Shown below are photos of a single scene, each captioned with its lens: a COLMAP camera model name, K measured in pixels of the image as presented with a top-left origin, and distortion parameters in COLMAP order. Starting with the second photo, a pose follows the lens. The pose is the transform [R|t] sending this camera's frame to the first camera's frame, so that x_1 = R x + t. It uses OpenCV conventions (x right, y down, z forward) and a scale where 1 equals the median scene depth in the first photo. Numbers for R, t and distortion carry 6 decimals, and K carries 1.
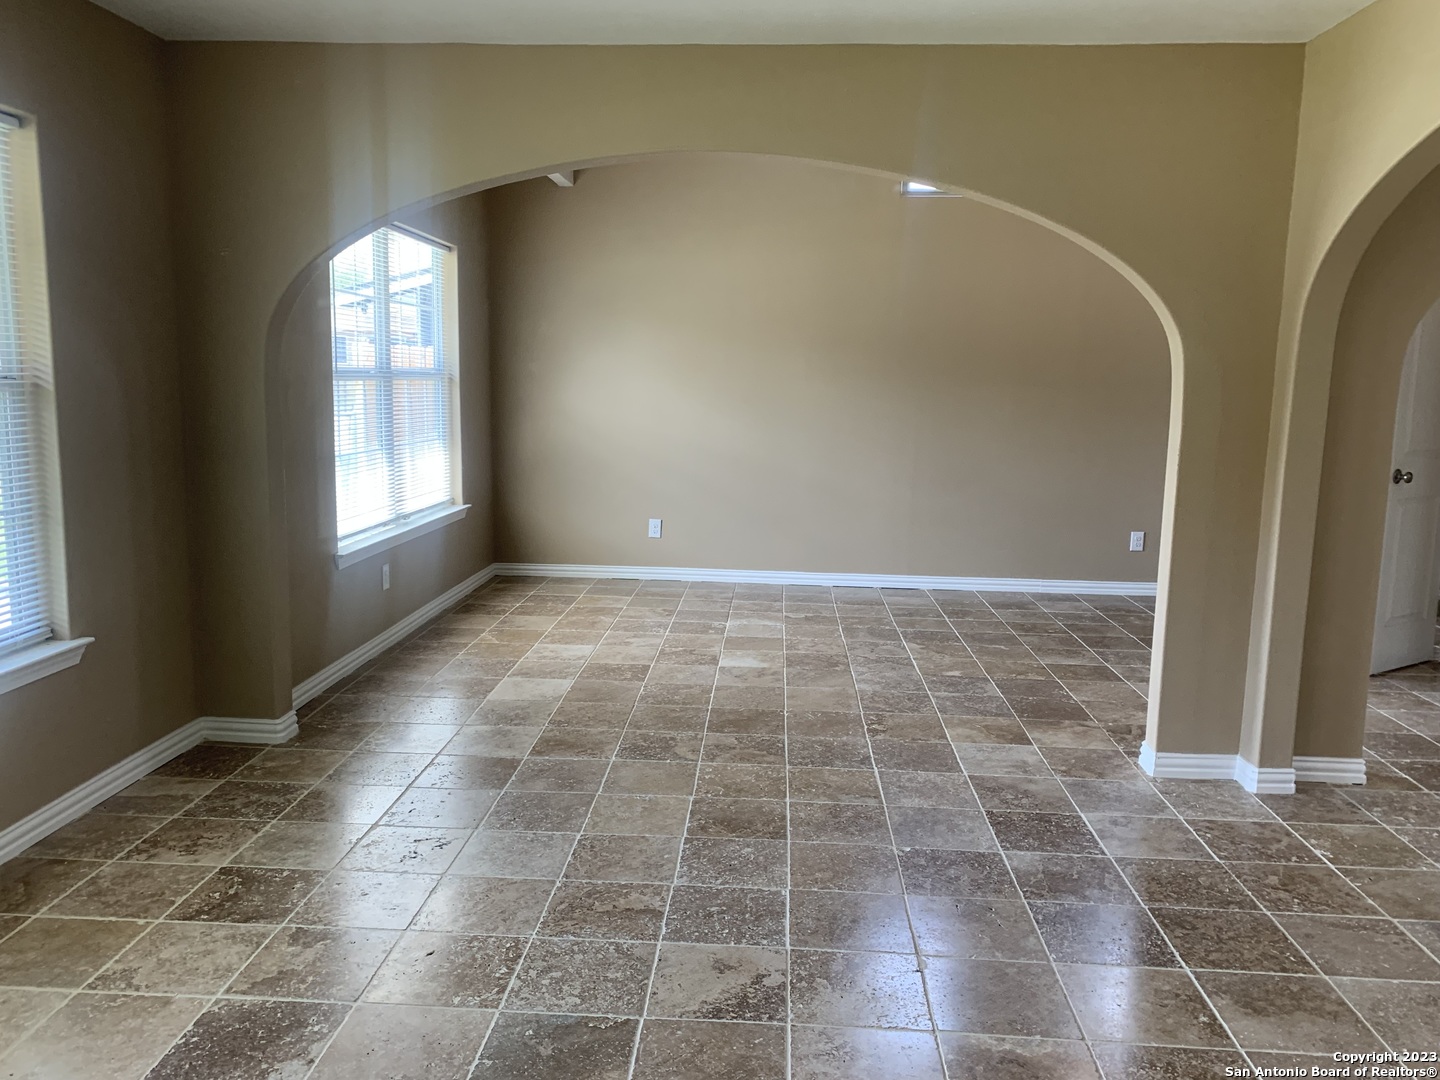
lens RADIAL K [[1100.1, 0, 727.8], [0, 1100.1, 532.2], [0, 0, 1]] dist [0.037621, -0.066201]
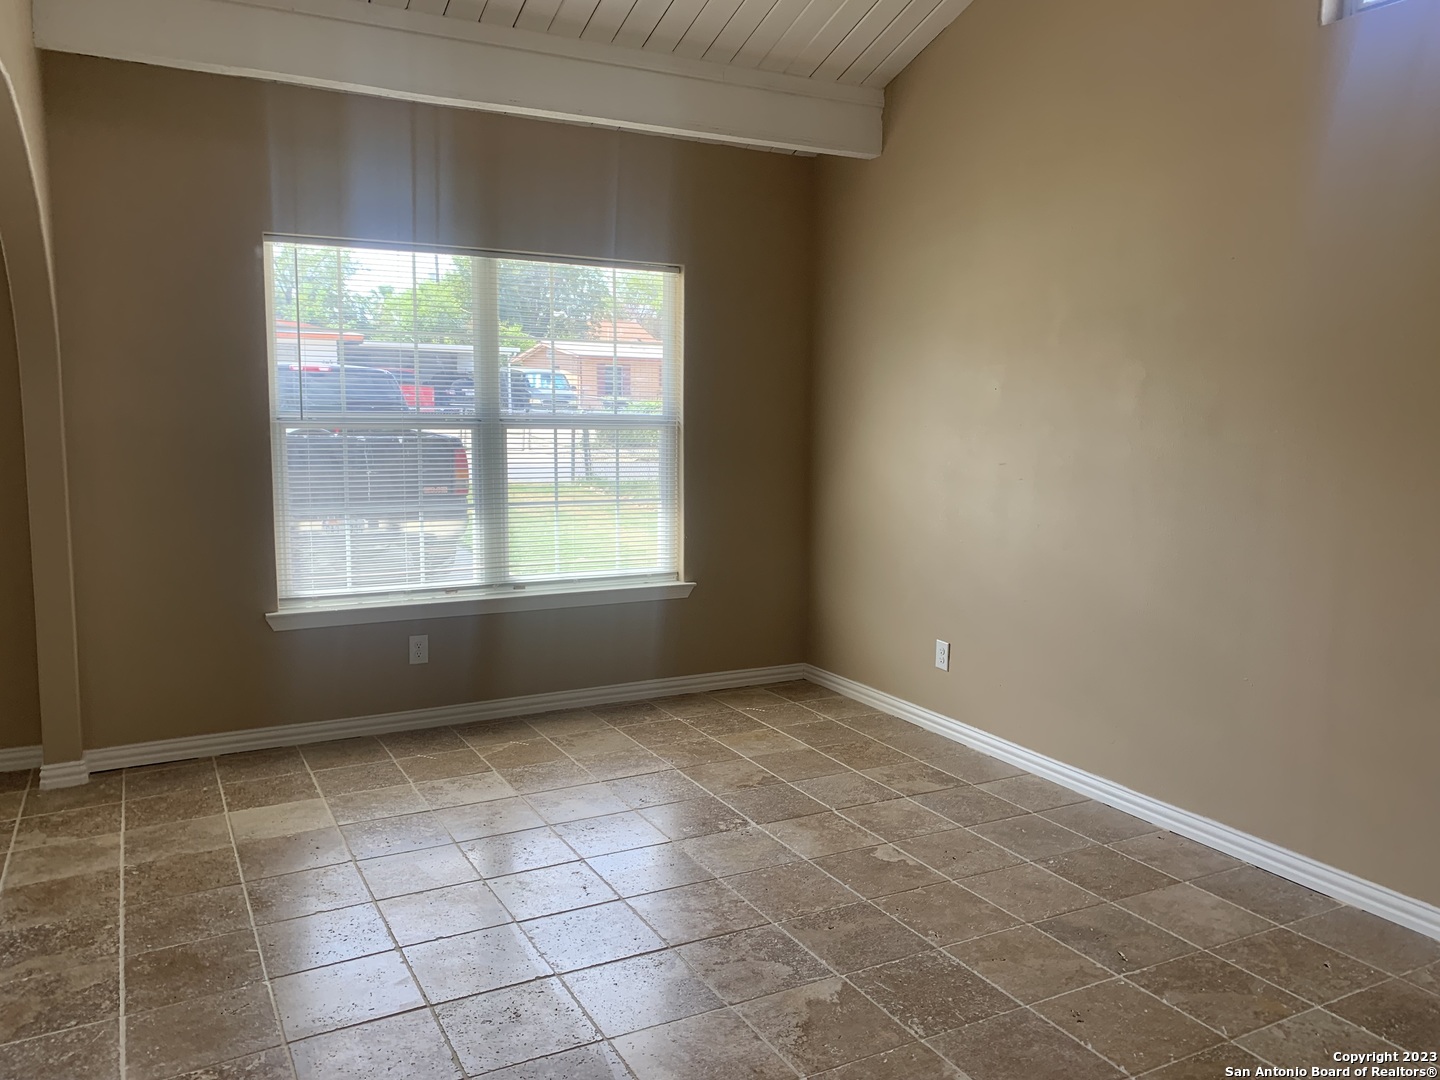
lens RADIAL K [[1100.1, 0, 727.8], [0, 1100.1, 532.2], [0, 0, 1]] dist [0.037621, -0.066201]
pose [[0.529838, 0.082015, -0.844124, 0.718155], [-0.120764, 0.992467, 0.020627, -0.128886], [0.839457, 0.091010, 0.535751, 0.943225]]
